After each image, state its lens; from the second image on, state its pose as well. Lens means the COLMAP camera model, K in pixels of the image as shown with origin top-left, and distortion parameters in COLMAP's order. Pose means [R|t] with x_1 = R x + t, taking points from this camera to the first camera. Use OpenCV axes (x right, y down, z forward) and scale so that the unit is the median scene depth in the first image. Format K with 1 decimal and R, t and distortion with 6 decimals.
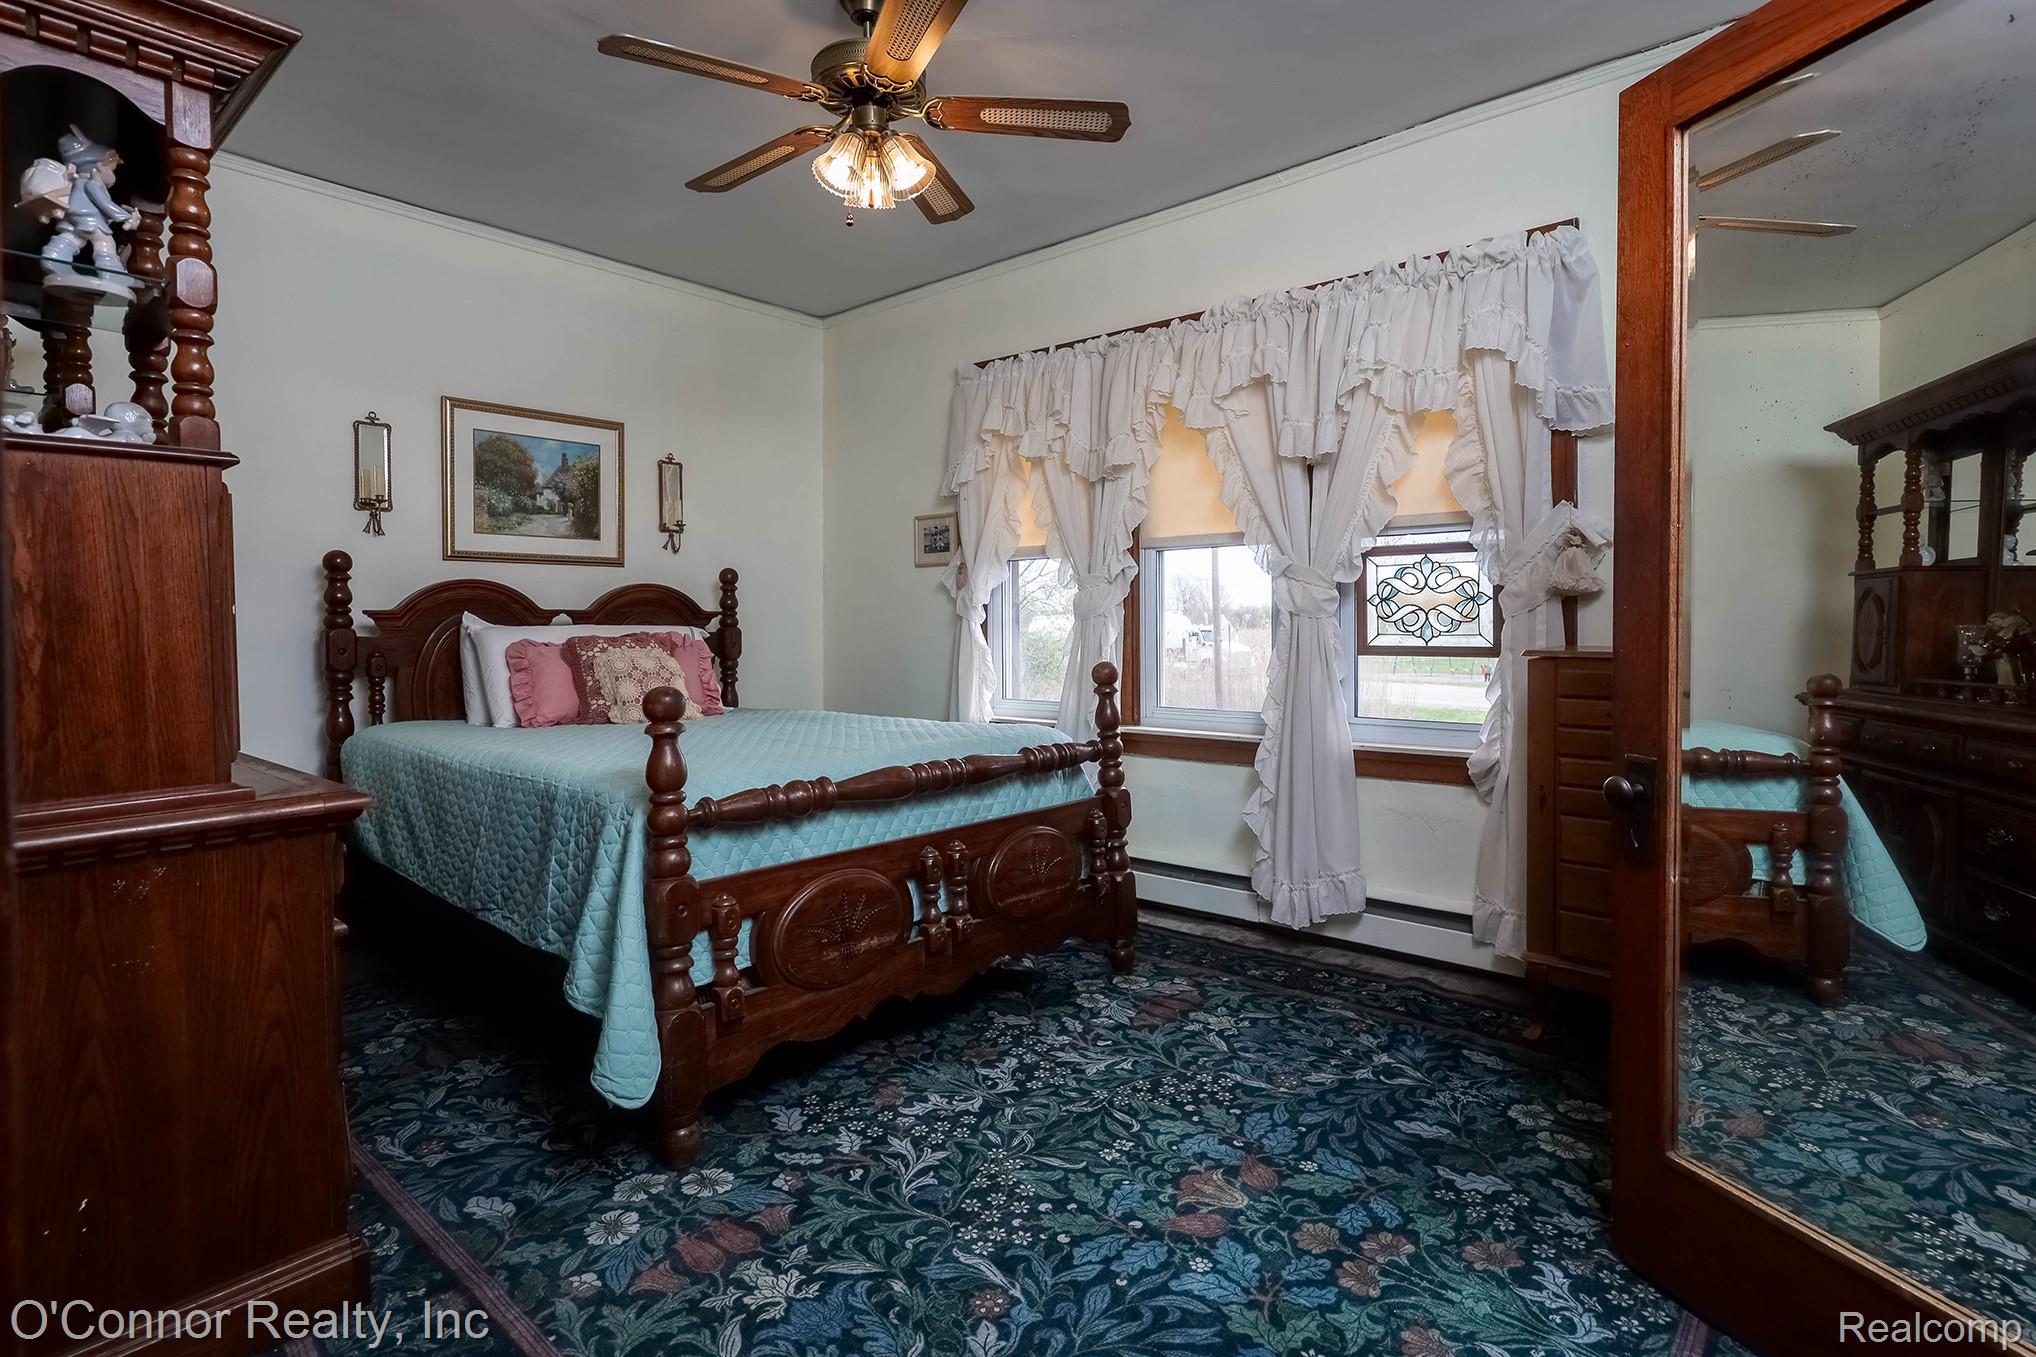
lens RADIAL K [[1010.9, 0, 1018.1], [0, 1010.9, 632.2], [0, 0, 1]] dist [0.002572, 0.000424]
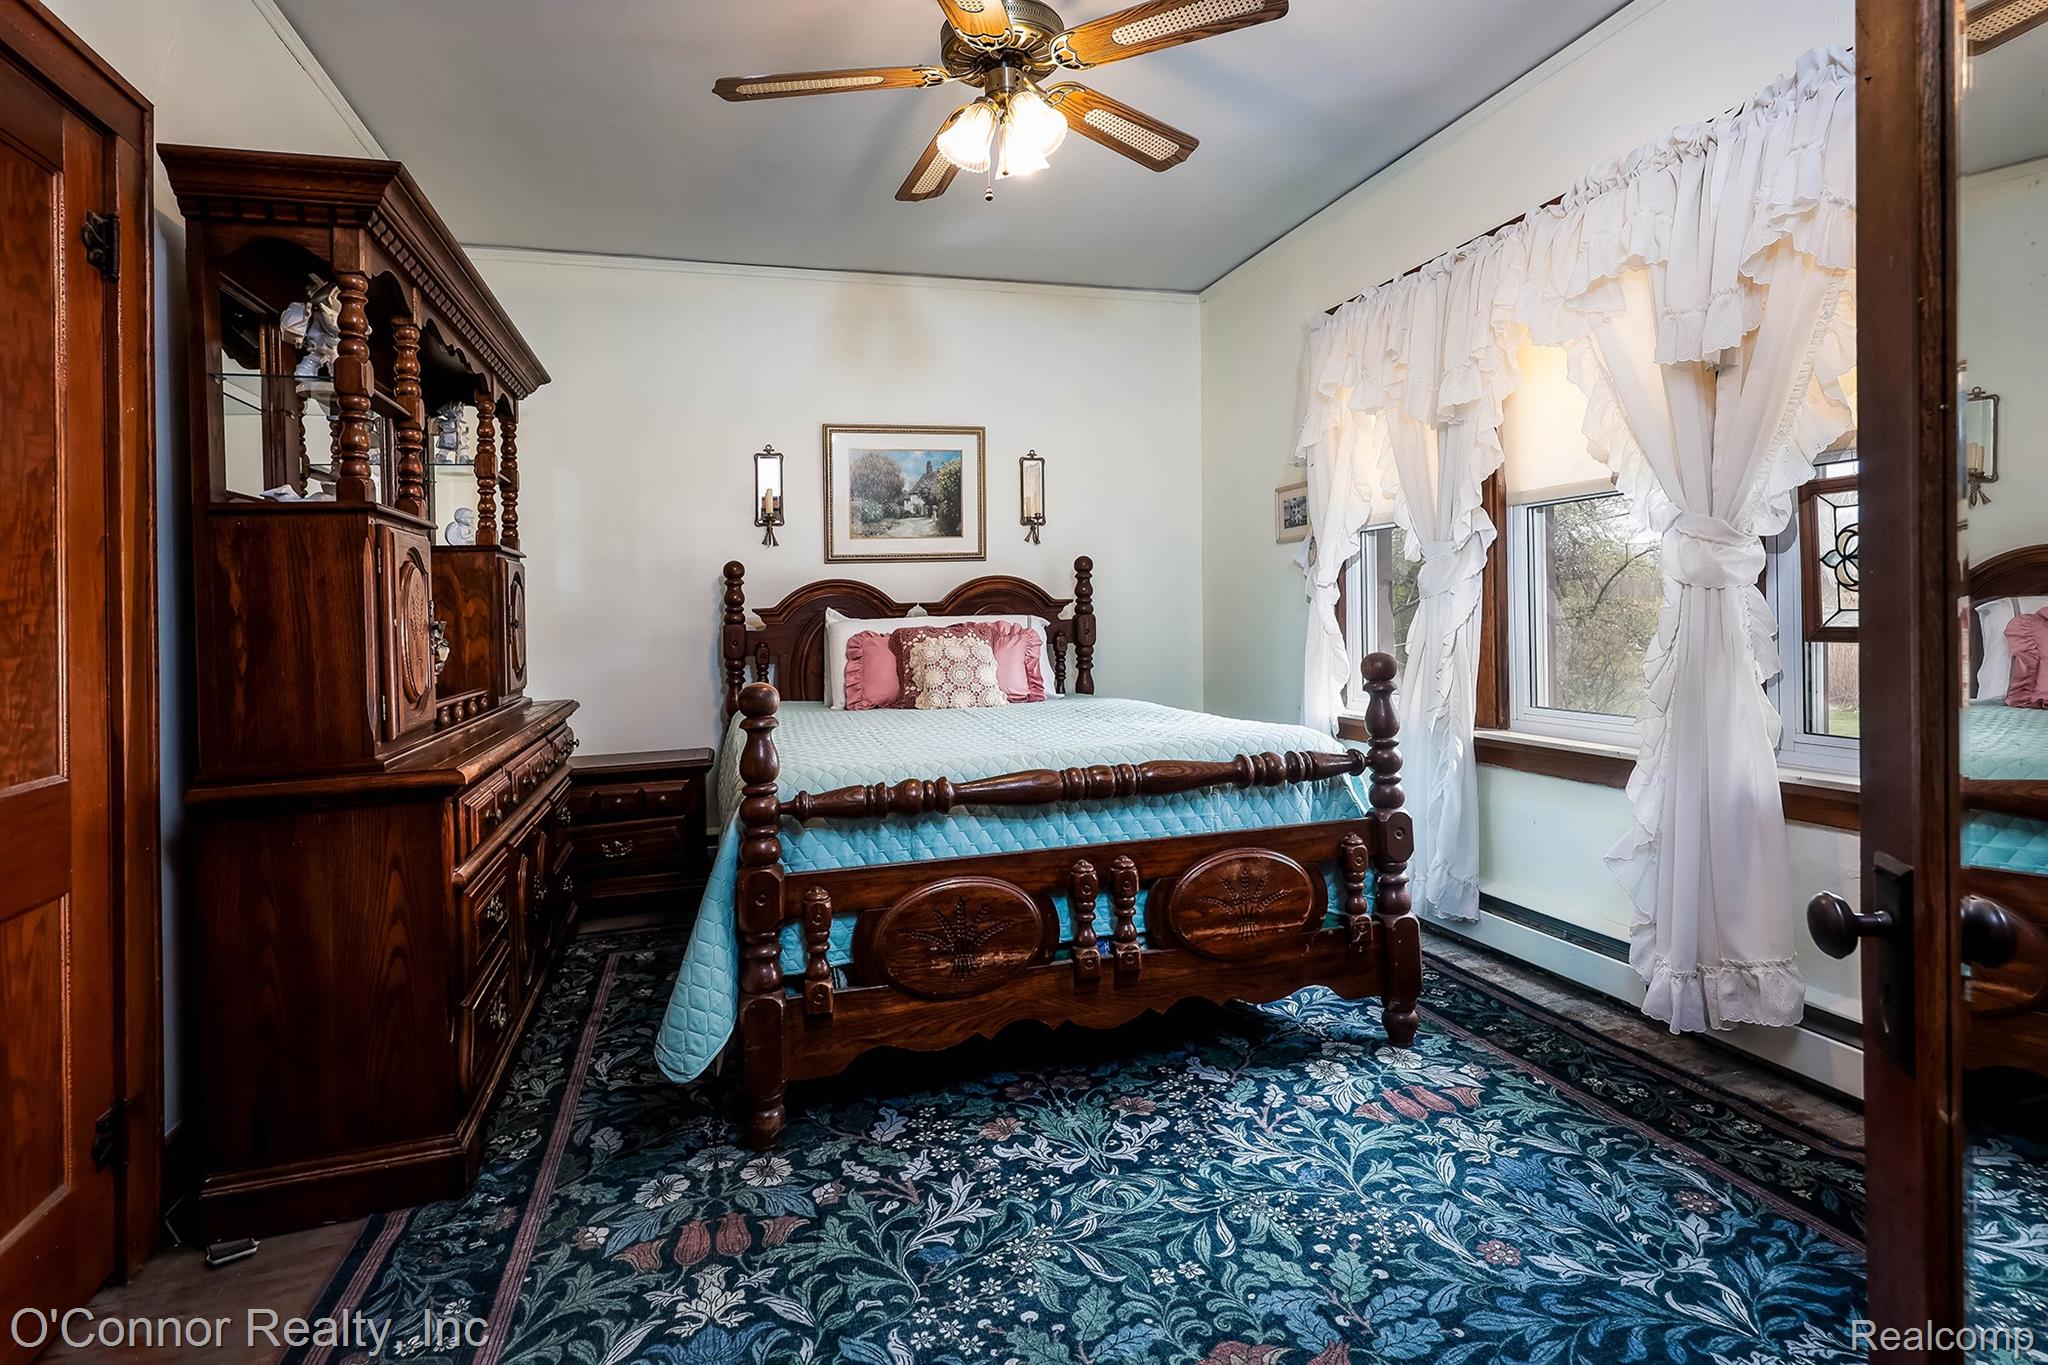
lens RADIAL K [[990.3, 0, 1017.0], [0, 990.3, 603.8], [0, 0, 1]] dist [0.002347, 0.000438]
pose [[0.841748, -0.025173, -0.539283, 0.352153], [0.021845, 0.999682, -0.012566, -0.007989], [0.539428, -0.001203, 0.842031, 0.226151]]
